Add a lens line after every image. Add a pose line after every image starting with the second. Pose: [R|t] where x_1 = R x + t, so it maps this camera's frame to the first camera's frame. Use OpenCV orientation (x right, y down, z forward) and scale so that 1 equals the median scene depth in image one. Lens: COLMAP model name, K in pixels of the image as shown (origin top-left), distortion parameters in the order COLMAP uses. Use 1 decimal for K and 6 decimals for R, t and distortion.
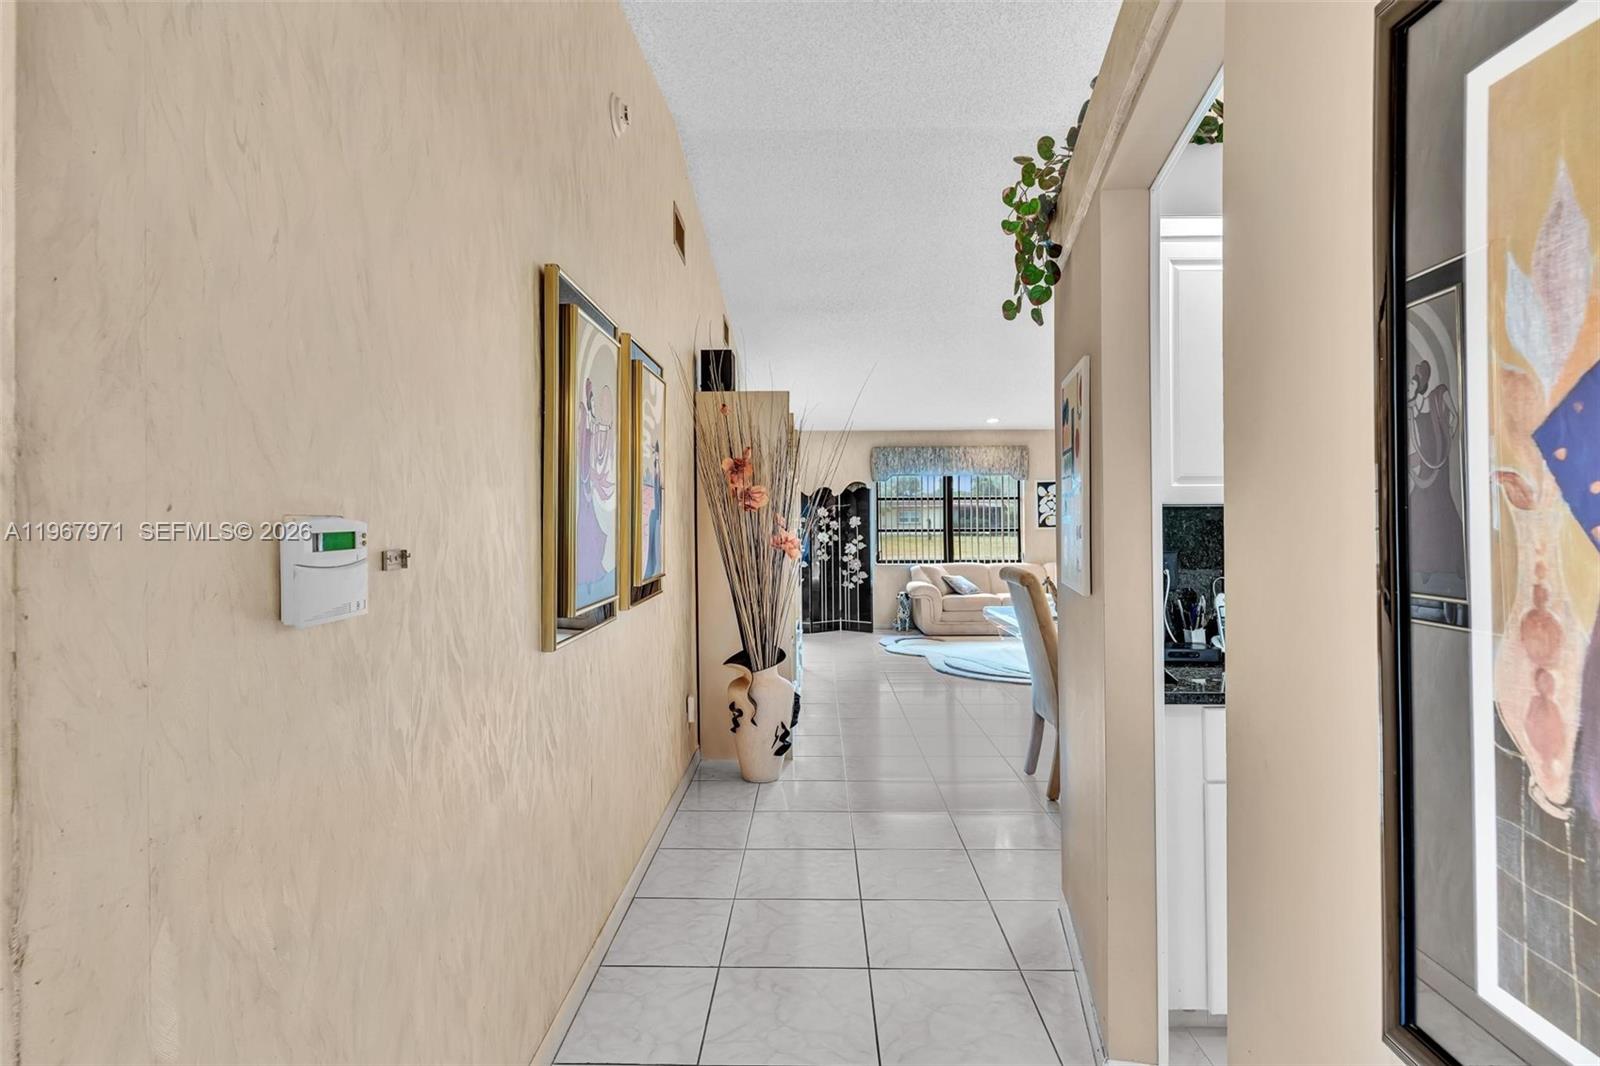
lens RADIAL K [[837.2, 0, 798.9], [0, 837.2, 528.1], [0, 0, 1]] dist [0.000047, 0.000300]
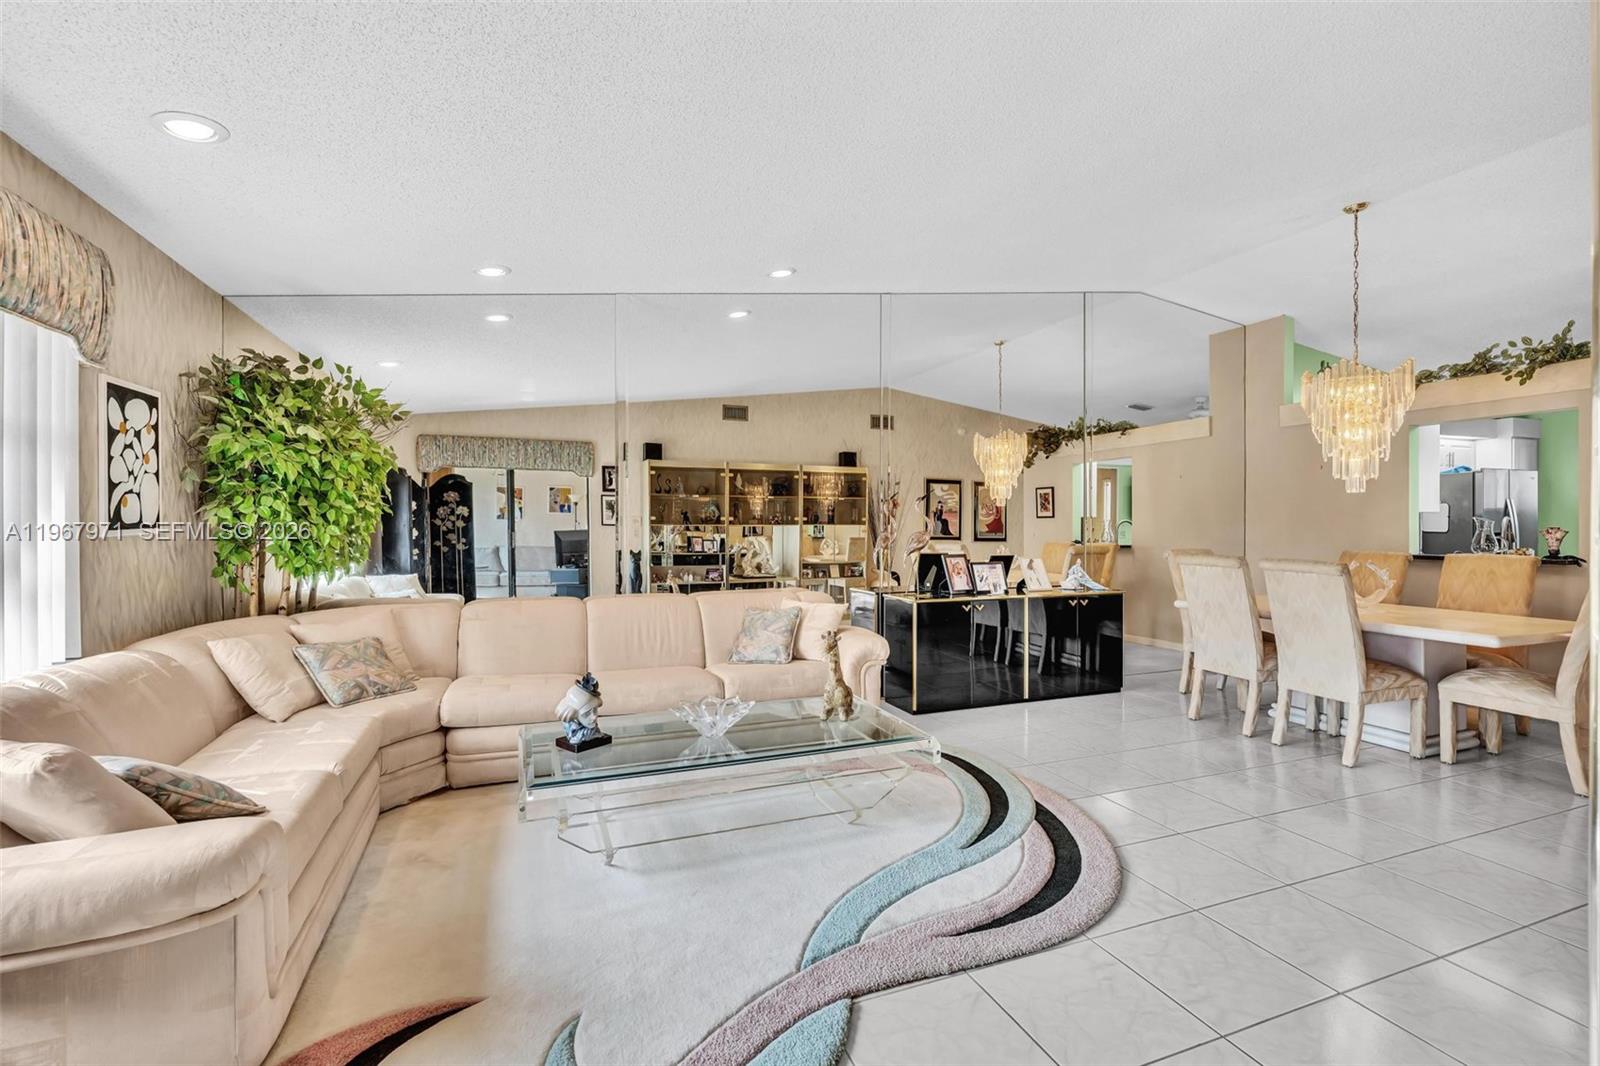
lens RADIAL K [[722.6, 0, 801.1], [0, 722.6, 516.9], [0, 0, 1]] dist [-0.001149, 0.000668]
pose [[-0.390263, 0.006515, 0.920680, -0.061112], [-0.003770, 0.999955, -0.008674, -0.004502], [-0.920696, -0.006856, -0.390221, 0.931994]]
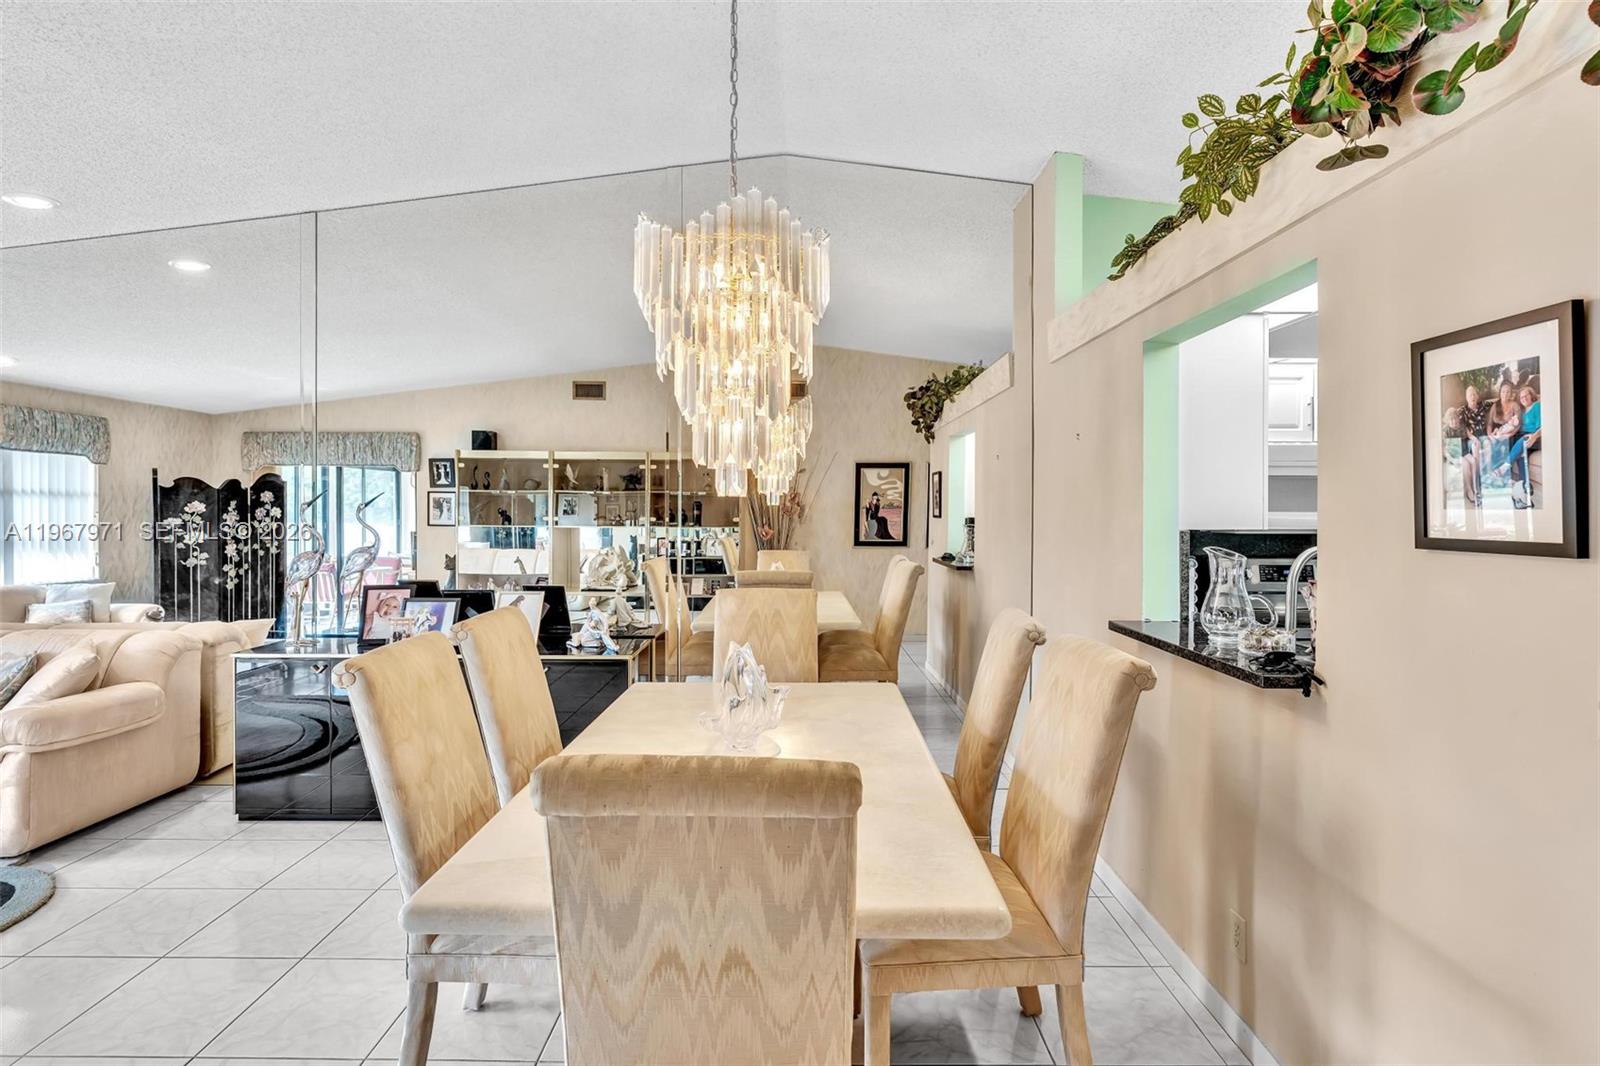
lens RADIAL K [[783.6, 0, 800.8], [0, 783.6, 513.1], [0, 0, 1]] dist [-0.003020, -0.000892]
pose [[-0.018600, 0.002079, 0.999825, -0.000407], [0.000555, 0.999998, -0.002069, -0.014081], [-0.999827, 0.000517, -0.018601, 0.412108]]
